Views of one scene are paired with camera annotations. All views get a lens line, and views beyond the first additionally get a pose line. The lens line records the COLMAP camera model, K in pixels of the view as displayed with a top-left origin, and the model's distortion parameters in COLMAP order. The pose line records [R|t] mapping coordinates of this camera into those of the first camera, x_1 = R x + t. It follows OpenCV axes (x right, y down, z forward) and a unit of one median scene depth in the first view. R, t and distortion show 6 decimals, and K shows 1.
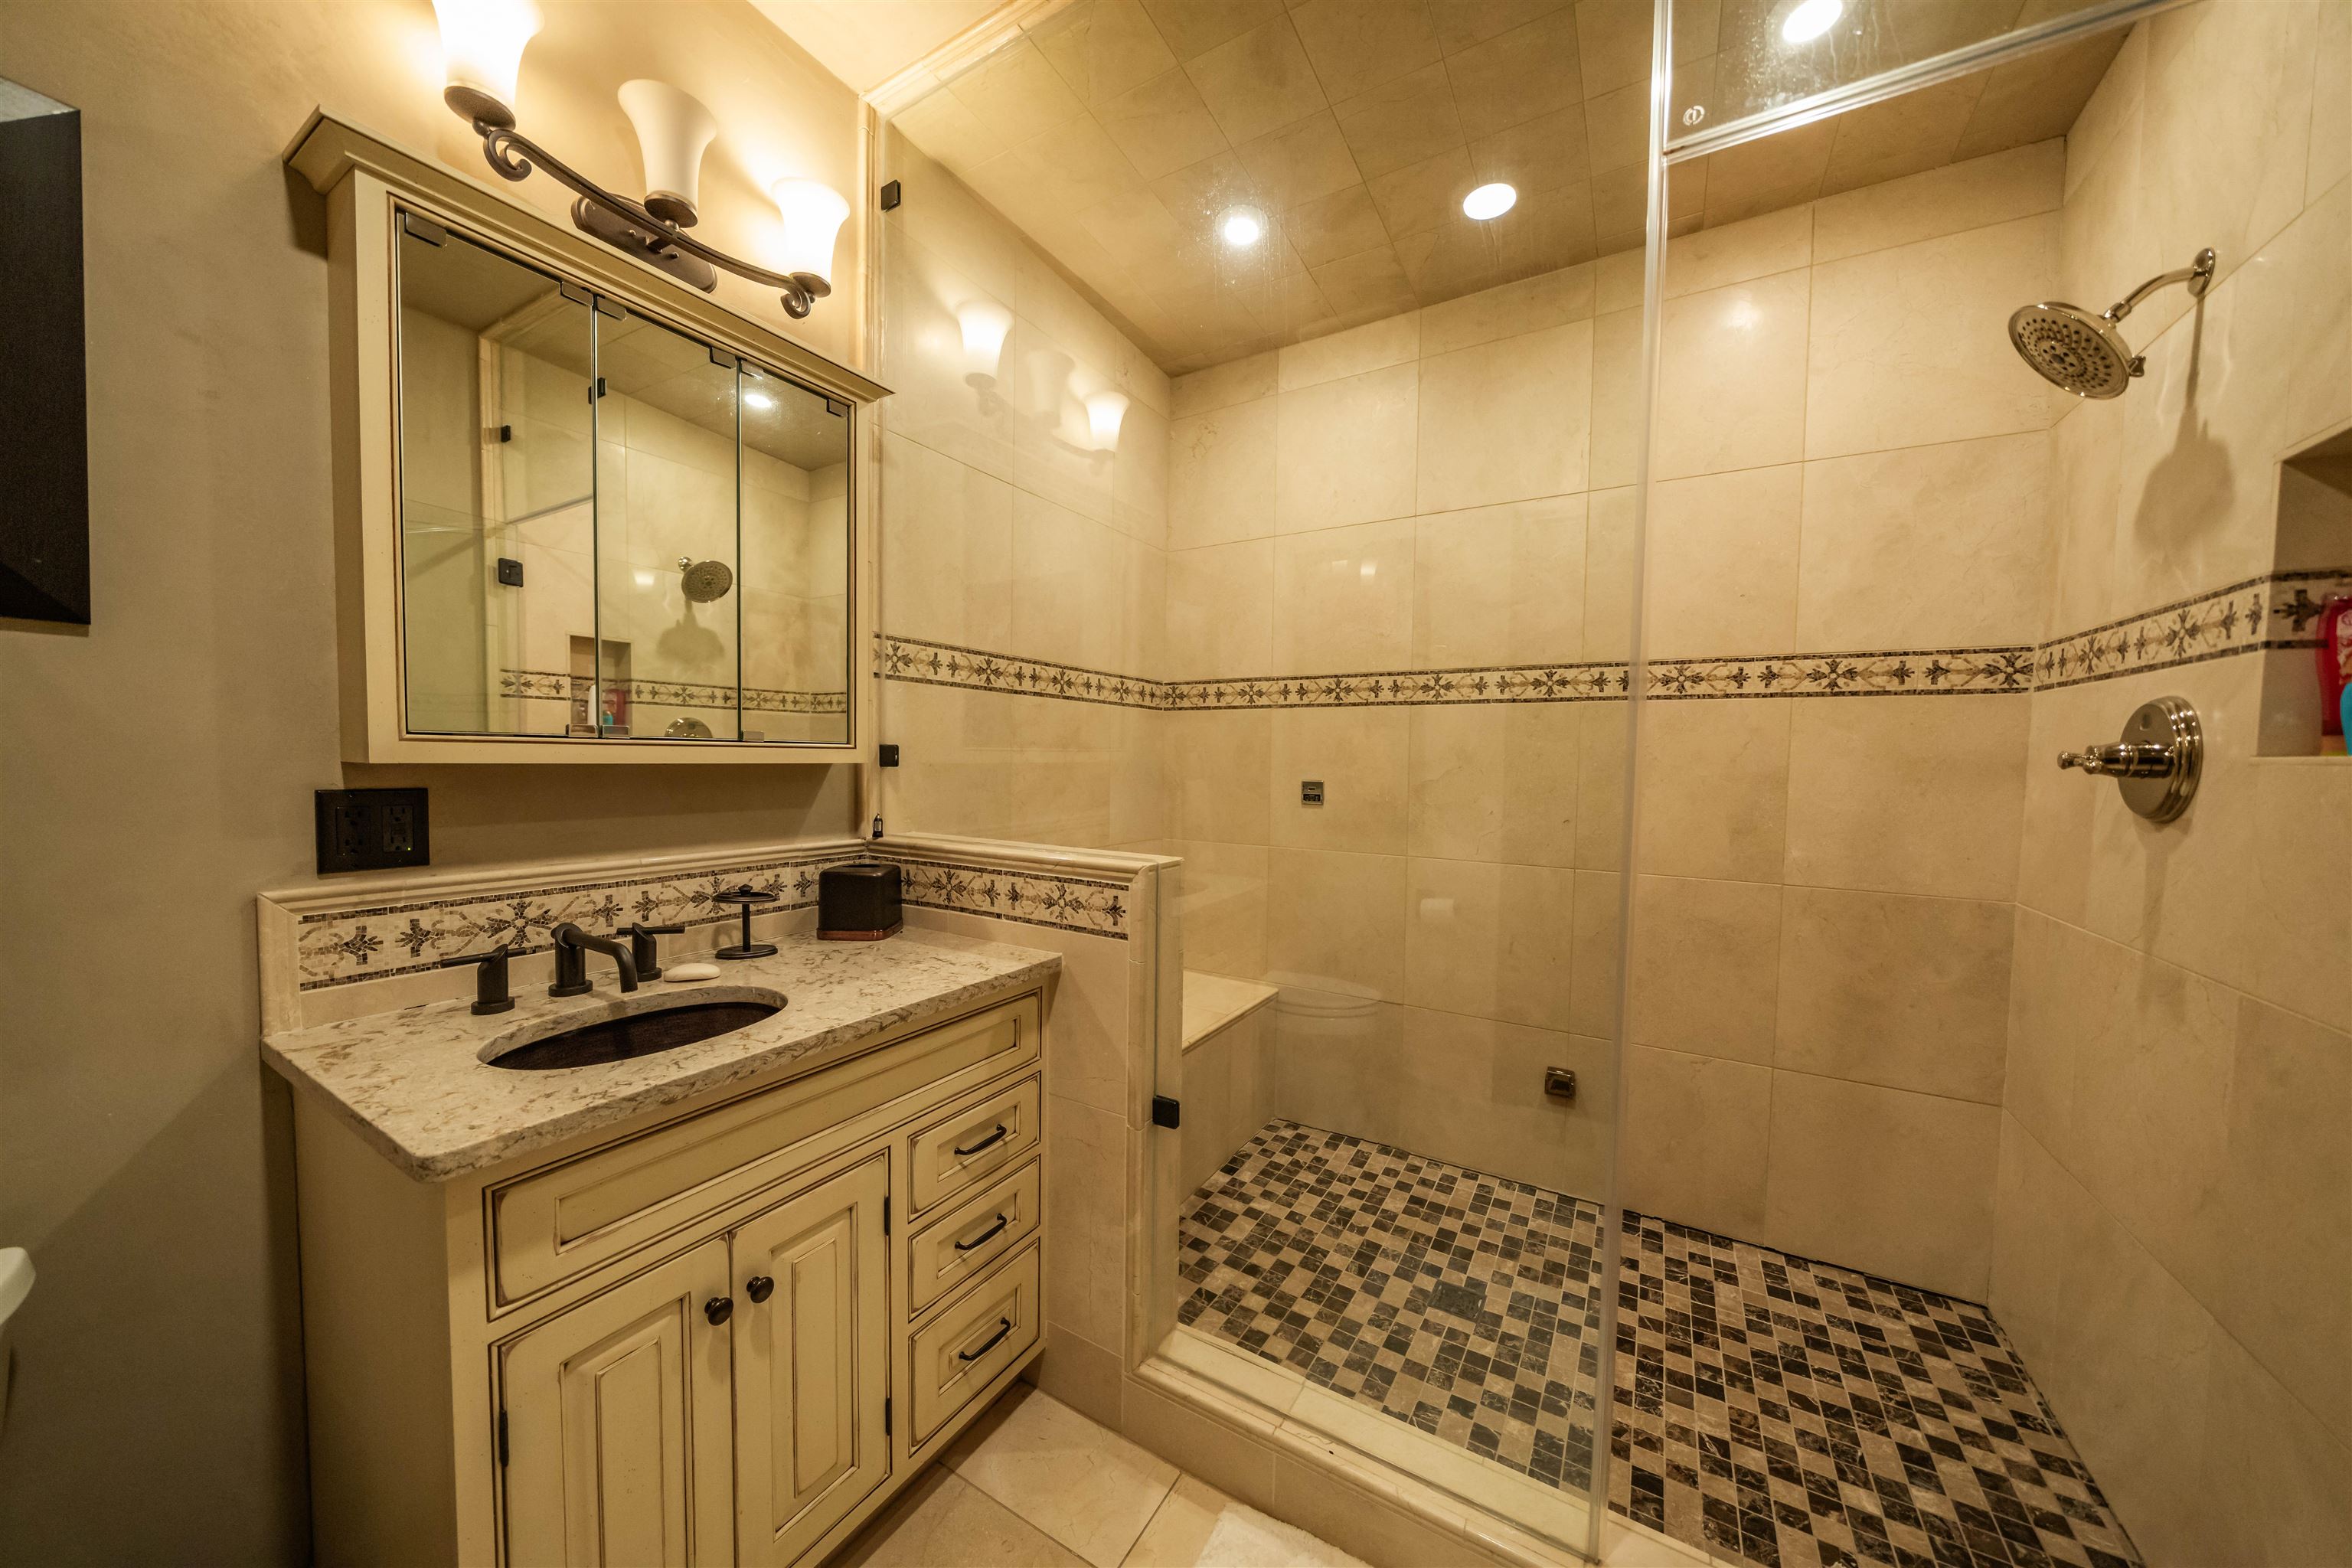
lens RADIAL K [[805.8, 0, 1176.0], [0, 805.8, 784.0], [0, 0, 1]] dist [-0.000213, -0.000015]
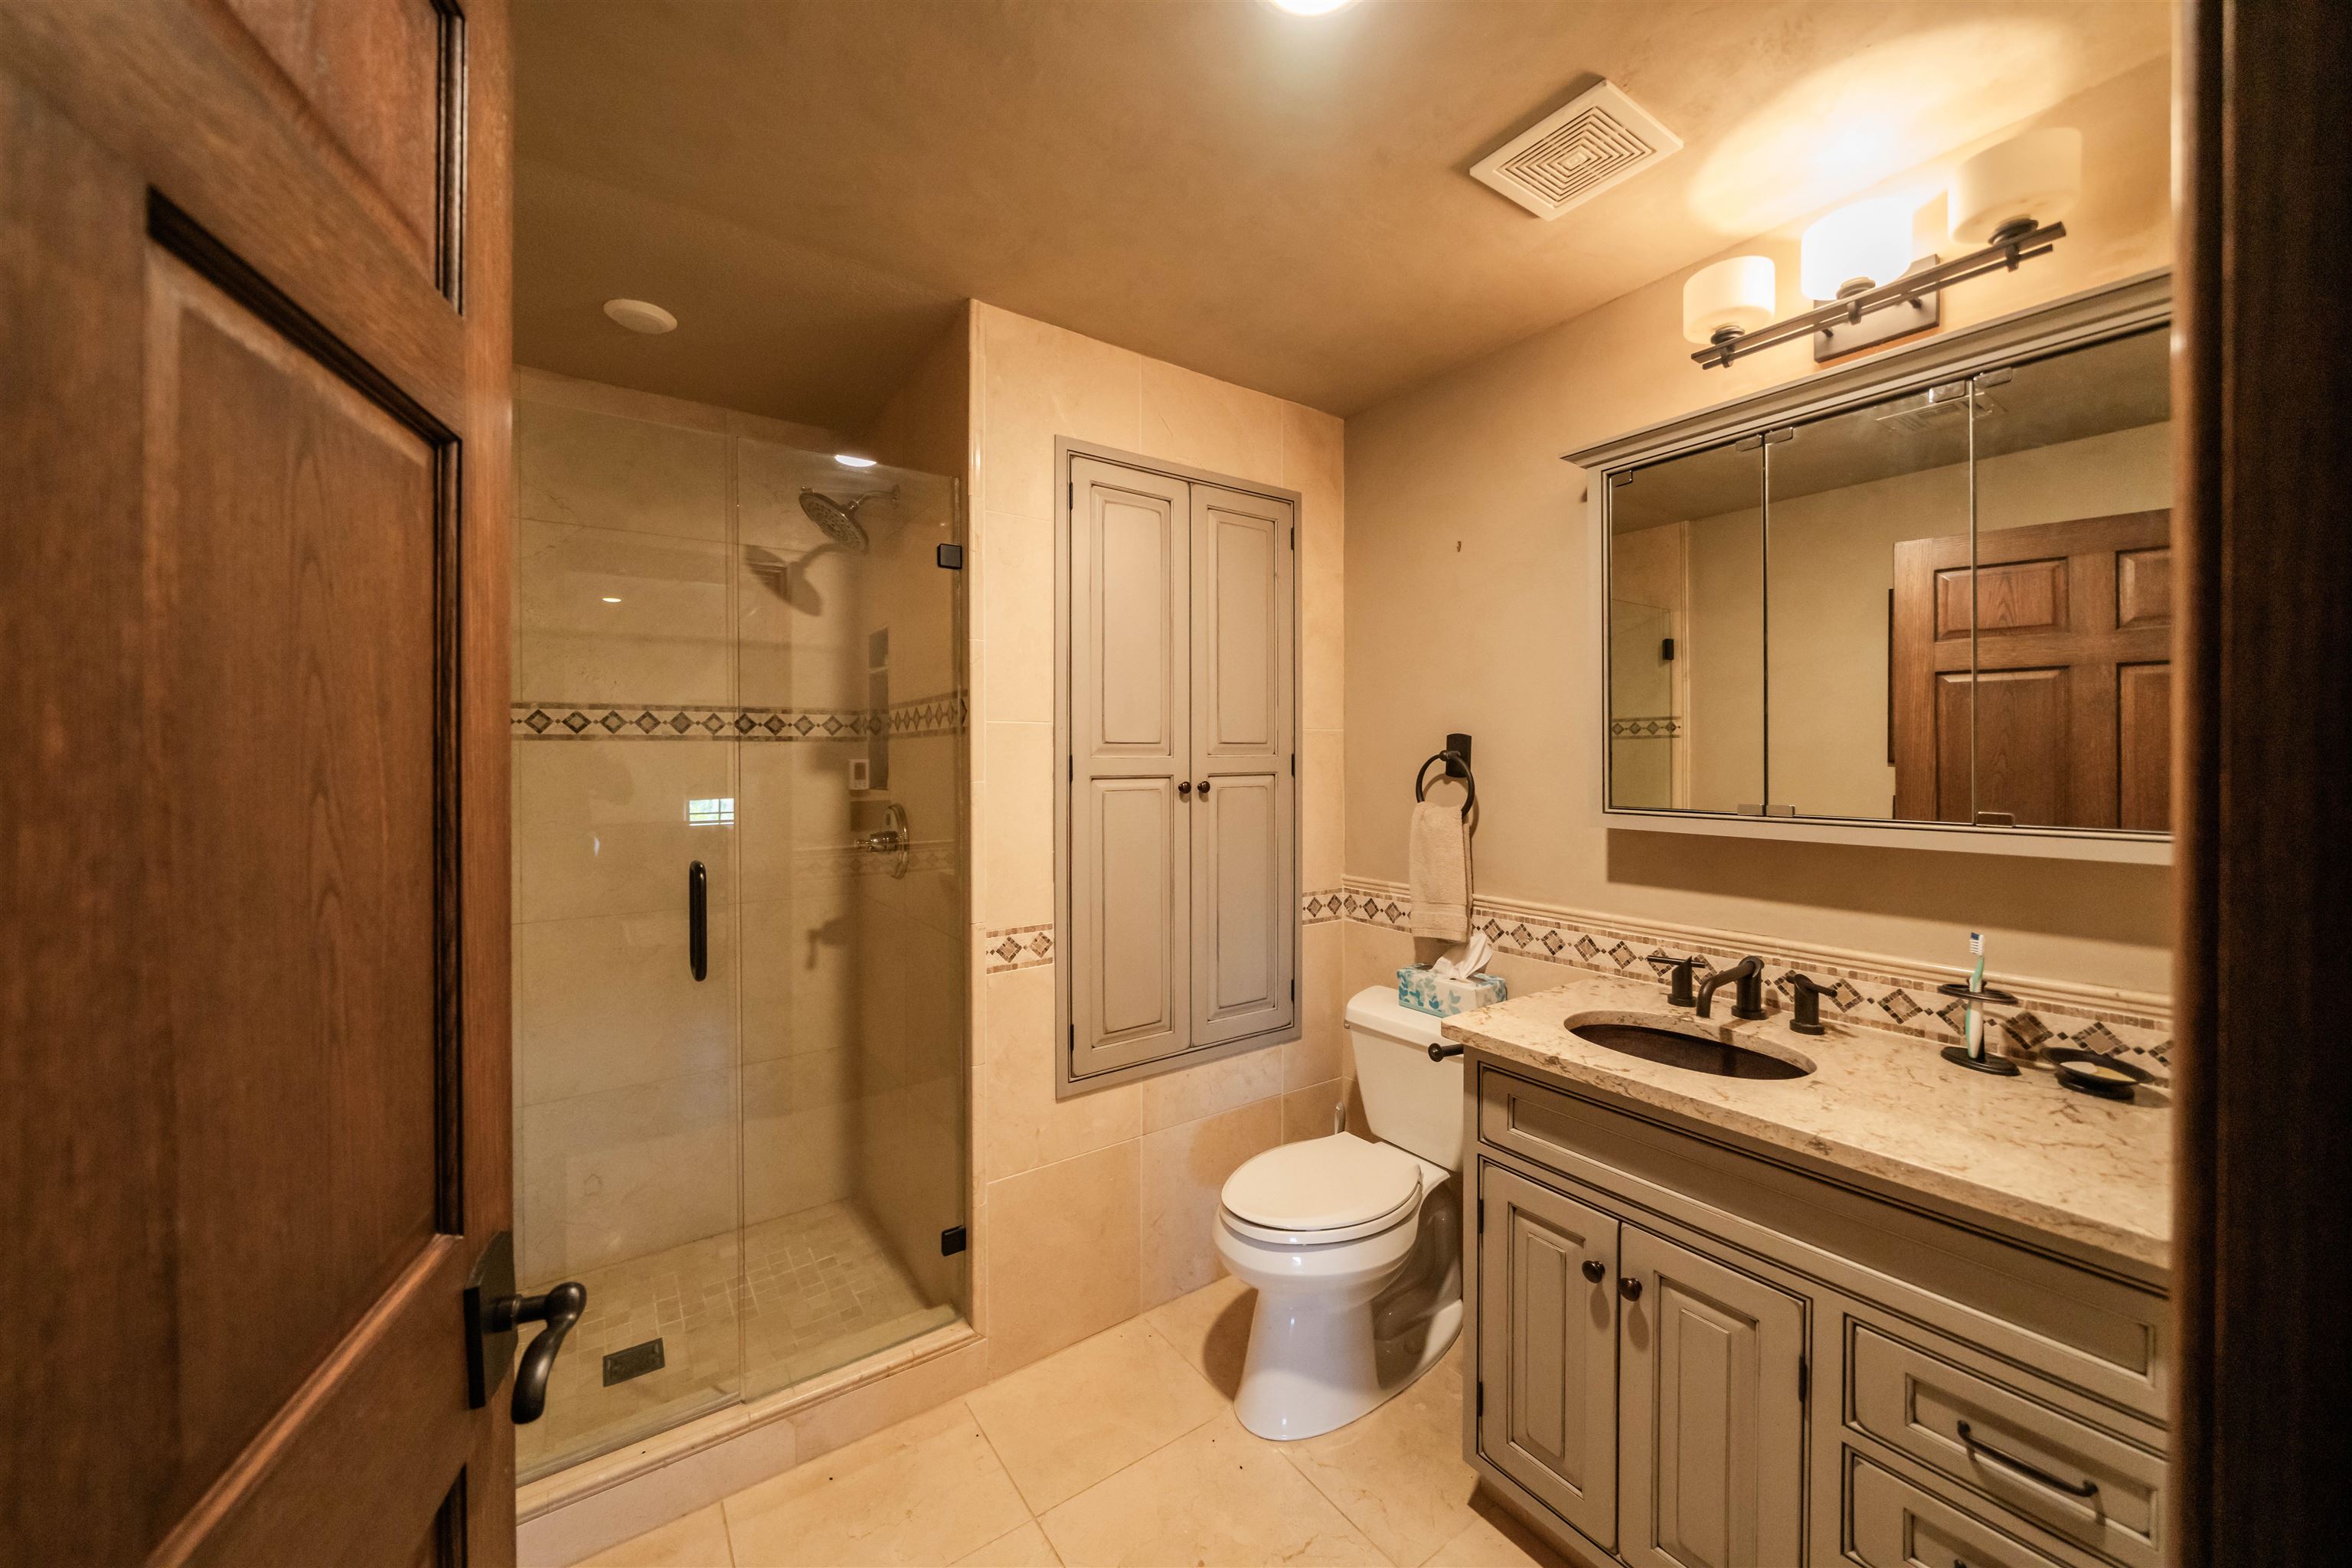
lens RADIAL K [[869.5, 0, 1174.6], [0, 869.5, 753.9], [0, 0, 1]] dist [-0.000518, -0.000038]
pose [[-0.405537, -0.009392, -0.914031, 0.809361], [-0.038000, 0.999256, 0.006592, -0.114579], [0.913289, 0.037407, -0.405592, 0.783192]]
